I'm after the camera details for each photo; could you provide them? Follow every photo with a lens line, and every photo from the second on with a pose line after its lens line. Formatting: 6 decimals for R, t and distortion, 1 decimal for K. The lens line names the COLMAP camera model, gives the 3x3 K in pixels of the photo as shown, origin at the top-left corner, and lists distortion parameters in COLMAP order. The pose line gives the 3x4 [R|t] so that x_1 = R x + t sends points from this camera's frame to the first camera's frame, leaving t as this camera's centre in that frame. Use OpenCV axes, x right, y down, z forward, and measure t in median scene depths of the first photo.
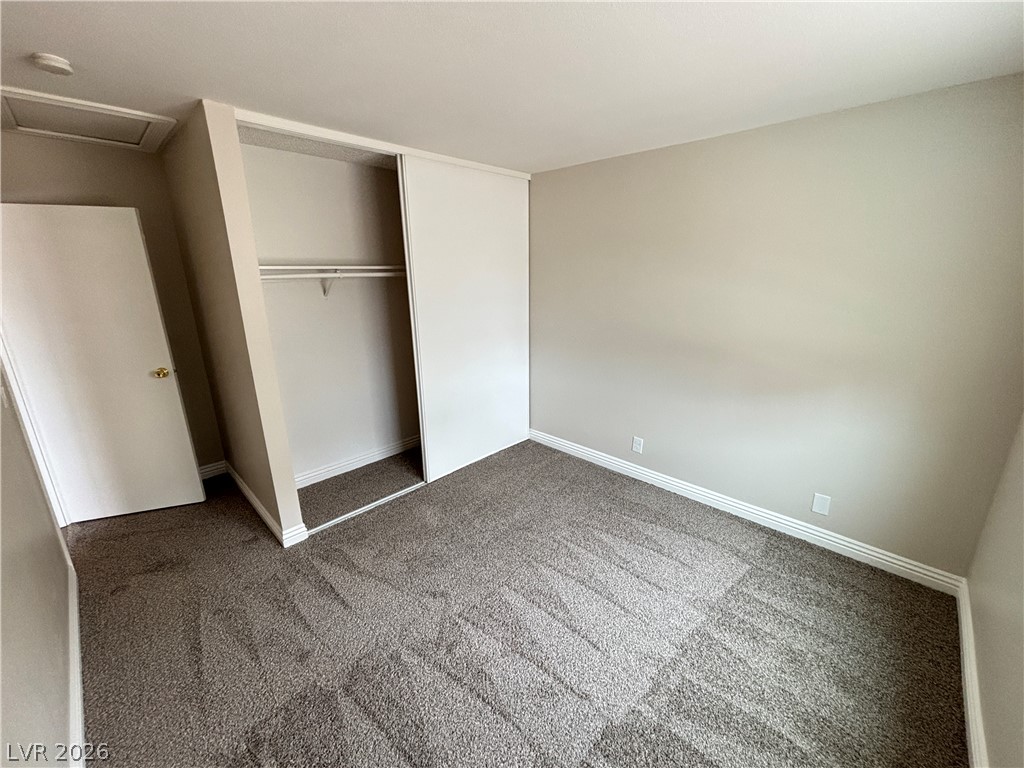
lens RADIAL K [[413.6, 0, 511.3], [0, 413.6, 383.5], [0, 0, 1]] dist [-0.001663, -0.000021]
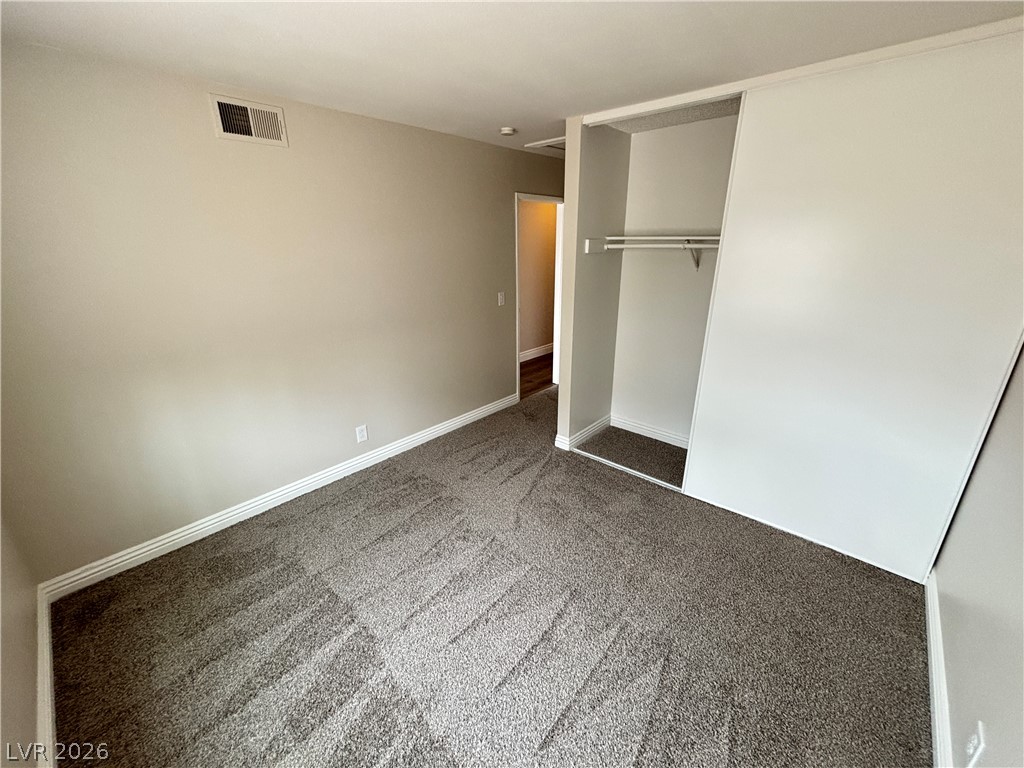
lens RADIAL K [[413.6, 0, 511.3], [0, 413.6, 383.5], [0, 0, 1]] dist [-0.001663, -0.000021]
pose [[0.033483, 0.332338, -0.942566, 0.666149], [-0.268349, 0.911454, 0.311835, -0.178499], [0.962740, 0.242496, 0.119701, 0.632443]]
